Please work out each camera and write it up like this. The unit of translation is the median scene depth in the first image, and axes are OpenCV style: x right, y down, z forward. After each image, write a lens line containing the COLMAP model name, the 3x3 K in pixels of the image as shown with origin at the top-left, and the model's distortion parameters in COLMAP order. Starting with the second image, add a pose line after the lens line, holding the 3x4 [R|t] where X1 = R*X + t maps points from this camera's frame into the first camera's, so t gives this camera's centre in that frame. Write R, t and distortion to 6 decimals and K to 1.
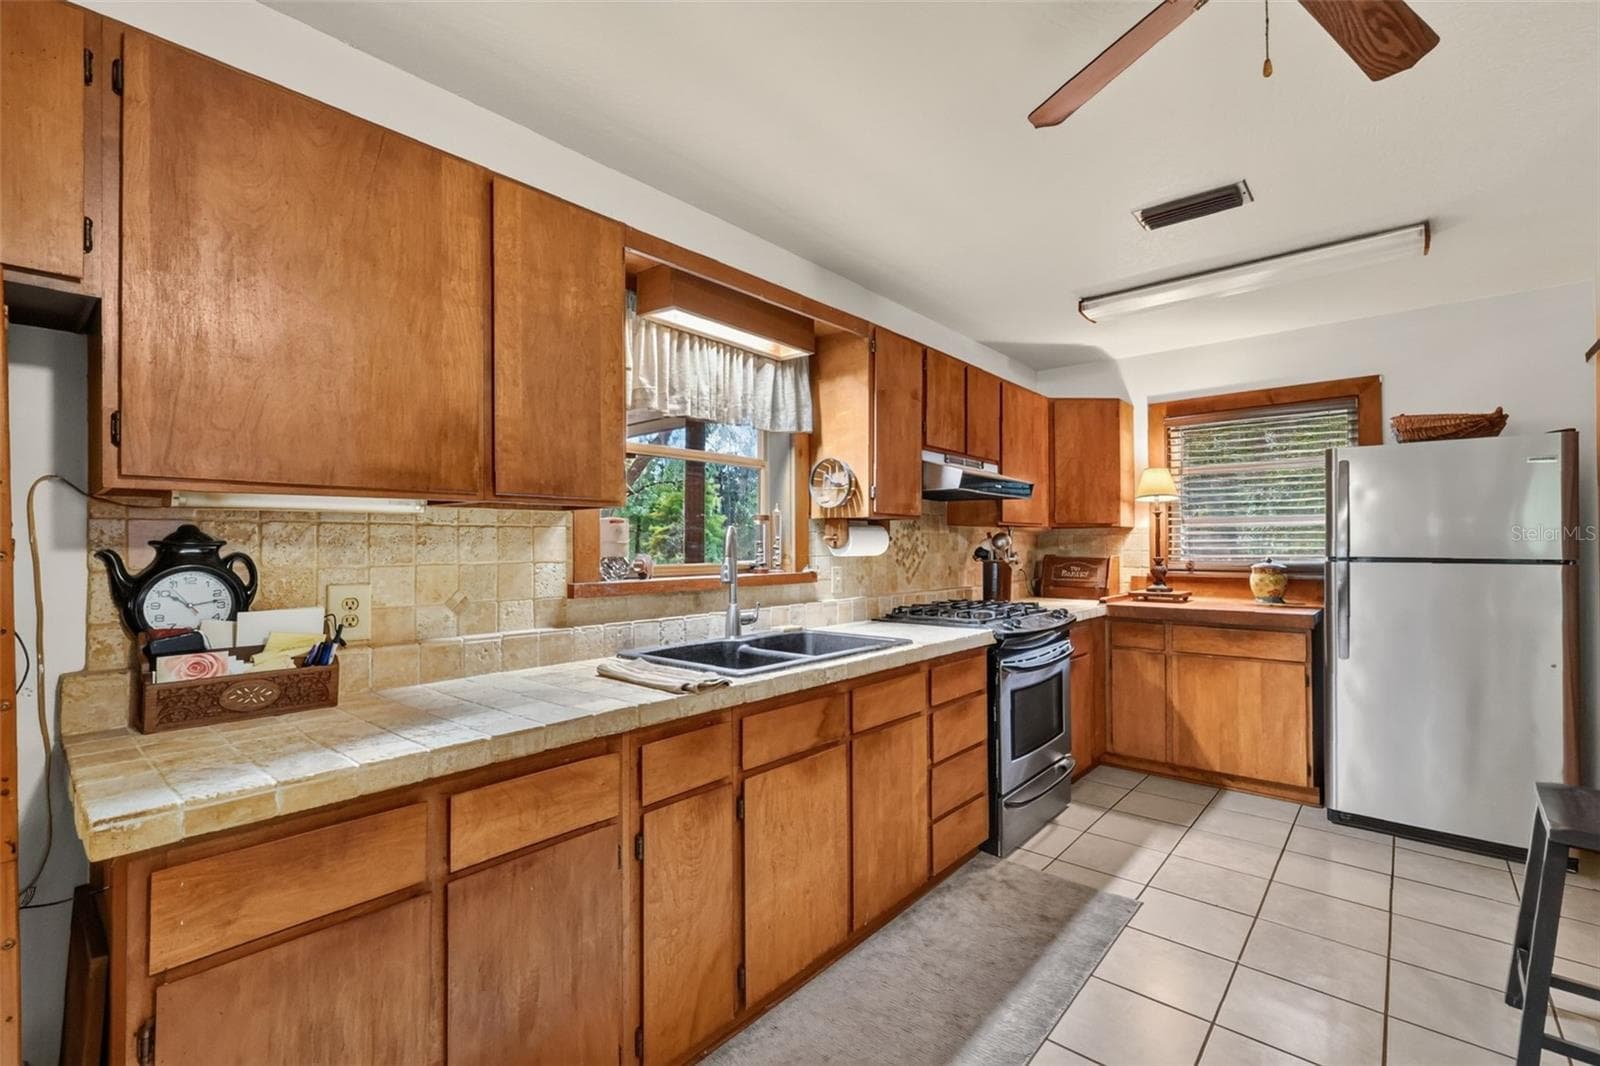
lens RADIAL K [[700.7, 0, 800.8], [0, 700.7, 537.9], [0, 0, 1]] dist [0.000999, -0.000217]
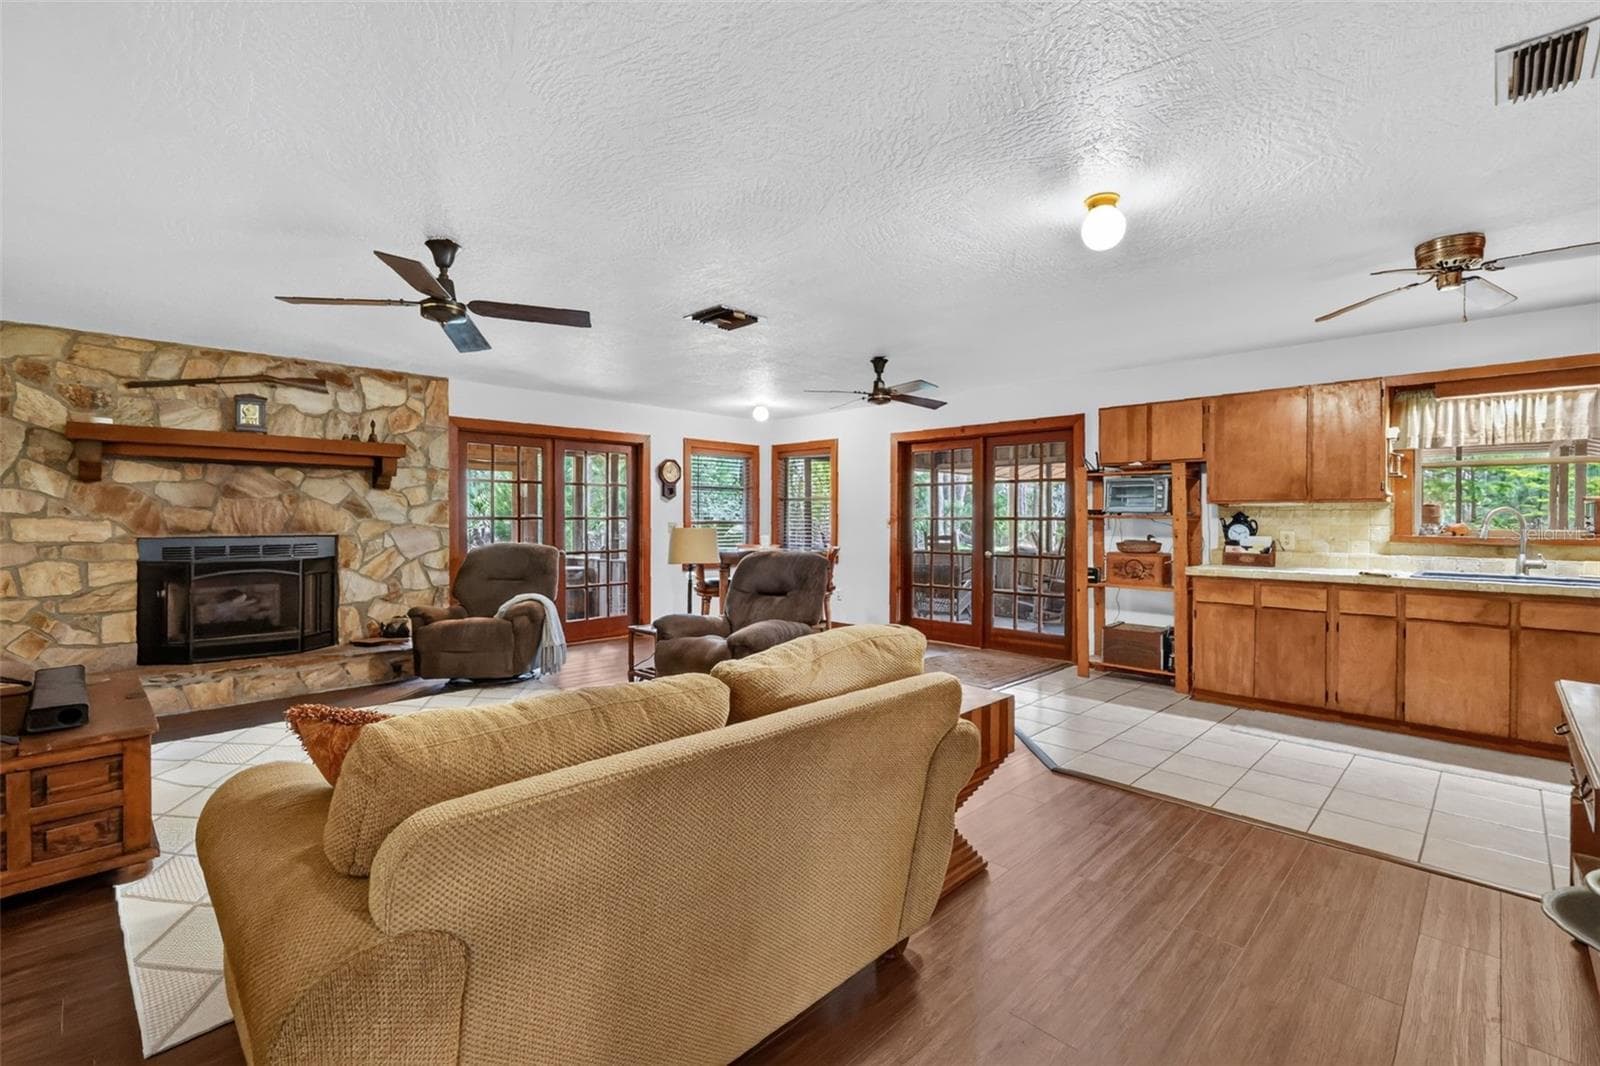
lens RADIAL K [[702.3, 0, 814.2], [0, 702.3, 525.0], [0, 0, 1]] dist [-0.001259, 0.000148]
pose [[-0.062806, 0.014173, -0.997925, 1.233627], [0.007212, 0.999879, 0.013747, -0.005990], [0.998000, -0.006334, -0.062900, -0.409820]]
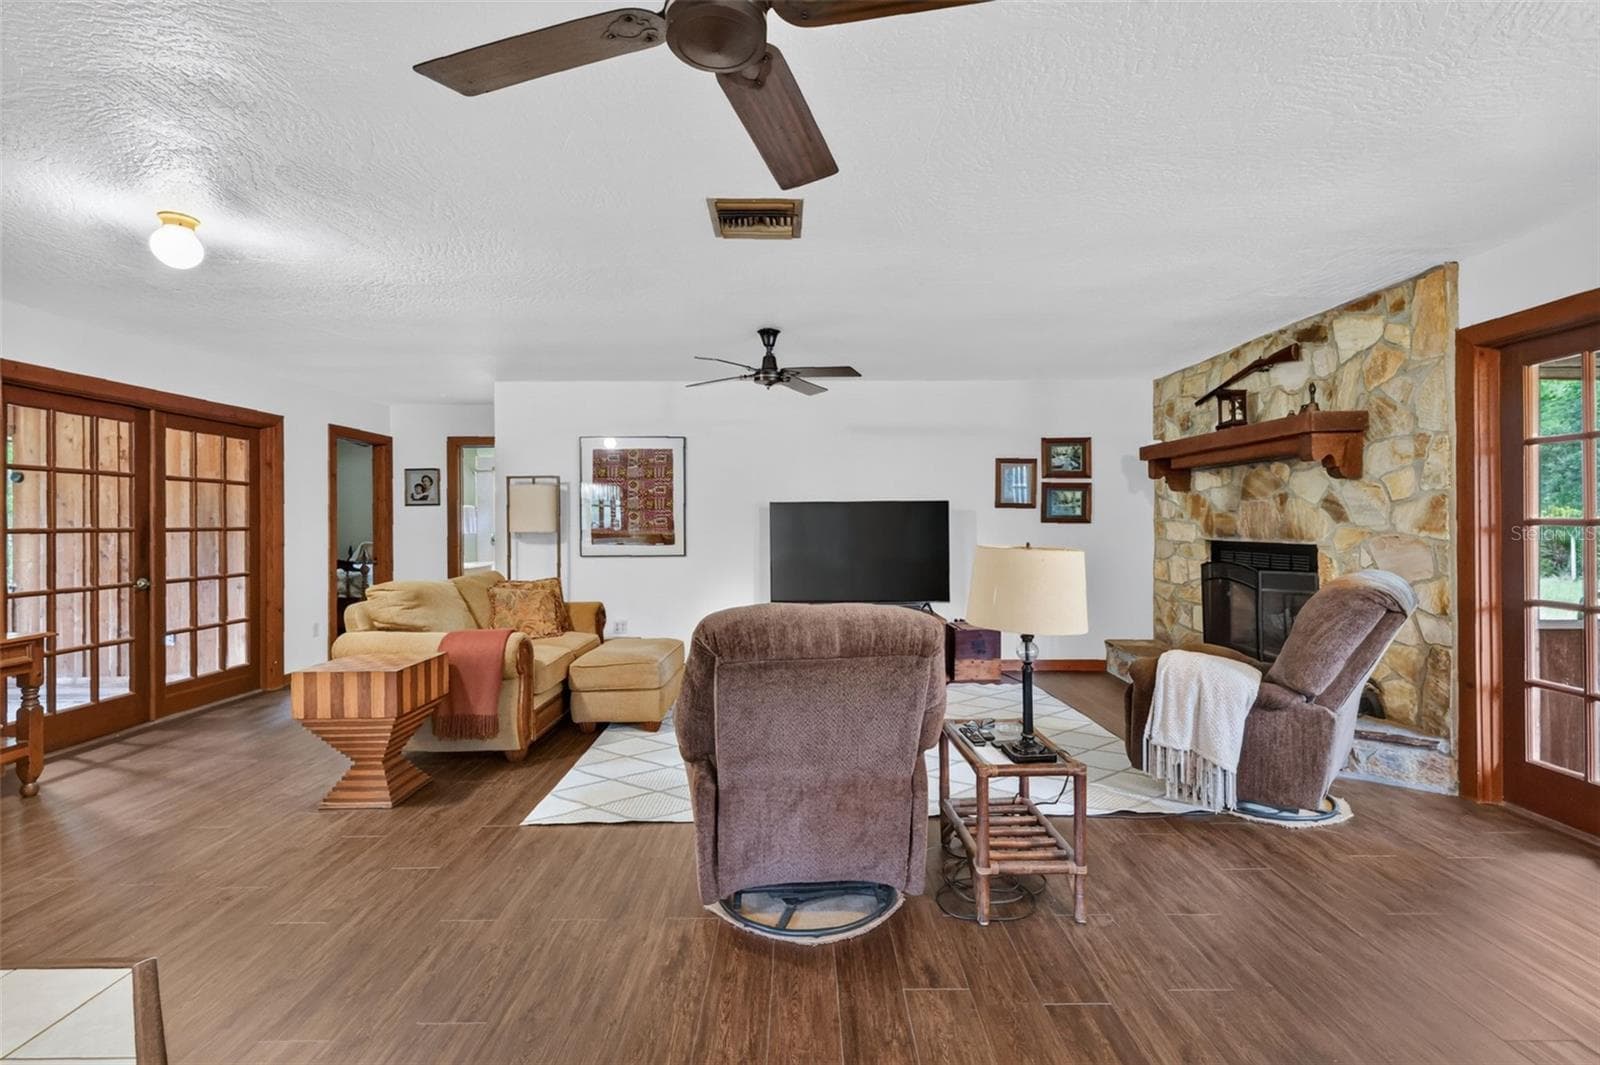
lens RADIAL K [[715.9, 0, 799.0], [0, 715.9, 520.7], [0, 0, 1]] dist [0.000740, -0.000004]
pose [[-0.655359, 0.004694, 0.755303, -0.694605], [-0.000456, 0.999978, -0.006610, -0.000977], [-0.755317, -0.004676, -0.655343, -0.130973]]
